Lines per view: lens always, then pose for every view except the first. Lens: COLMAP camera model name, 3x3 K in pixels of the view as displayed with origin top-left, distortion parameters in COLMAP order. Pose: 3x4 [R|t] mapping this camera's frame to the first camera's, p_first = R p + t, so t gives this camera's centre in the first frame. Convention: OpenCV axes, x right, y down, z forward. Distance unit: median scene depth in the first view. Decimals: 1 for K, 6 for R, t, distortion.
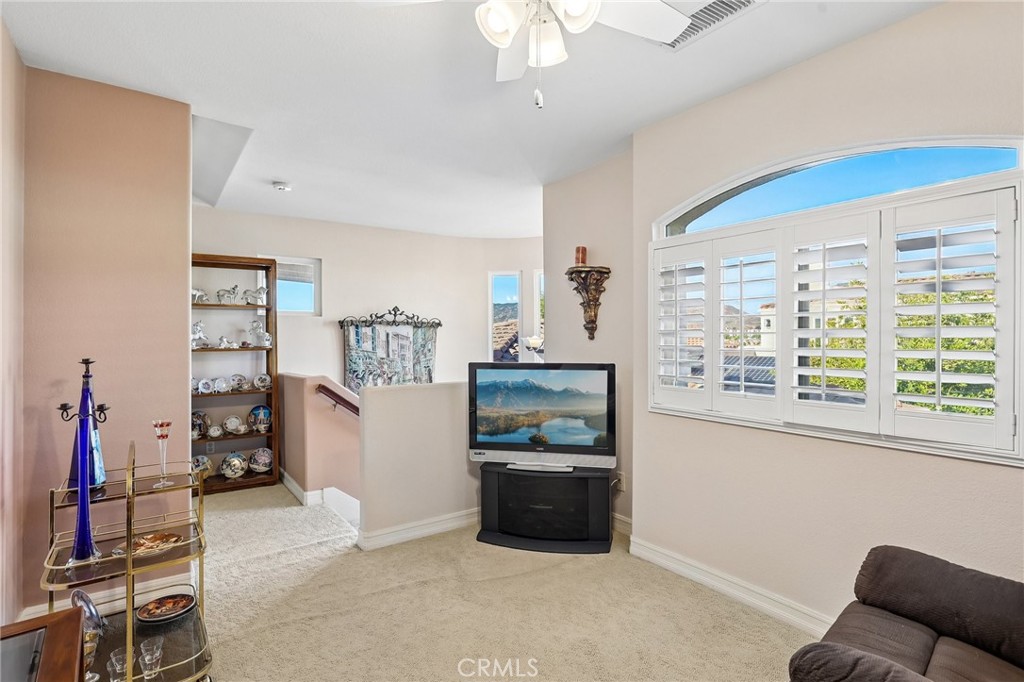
lens RADIAL K [[499.0, 0, 512.0], [0, 499.0, 341.0], [0, 0, 1]] dist [-0.000246, -0.000091]
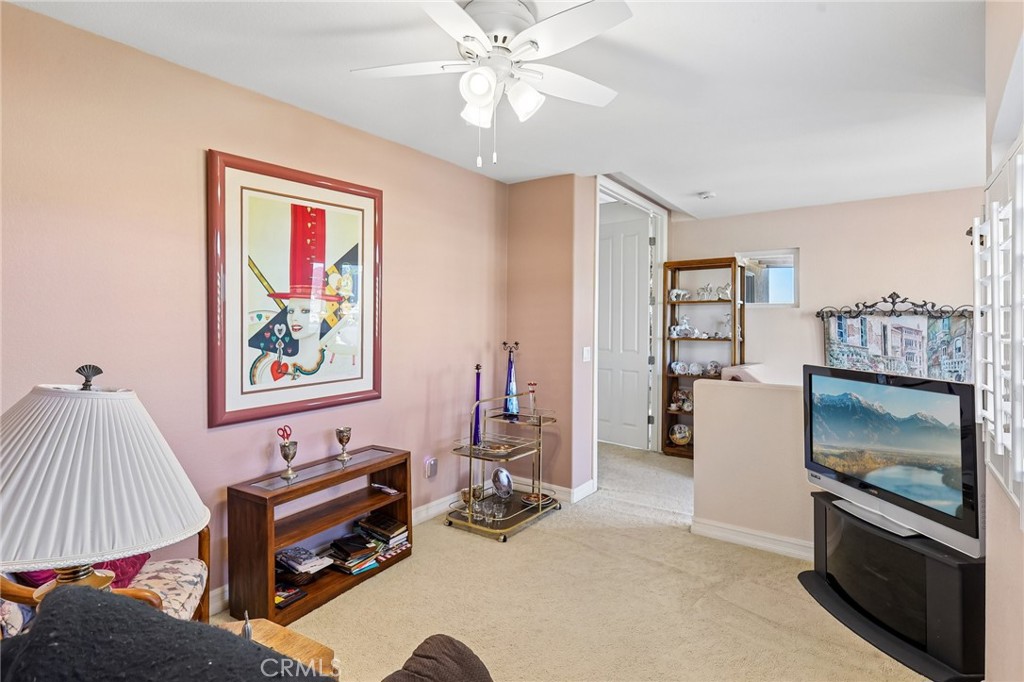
lens RADIAL K [[502.8, 0, 511.0], [0, 502.8, 325.4], [0, 0, 1]] dist [-0.000846, -0.000278]
pose [[0.342865, 0.007999, -0.939351, 0.325089], [-0.012605, 0.999913, 0.003914, -0.011746], [0.939300, 0.010498, 0.342936, 0.149035]]
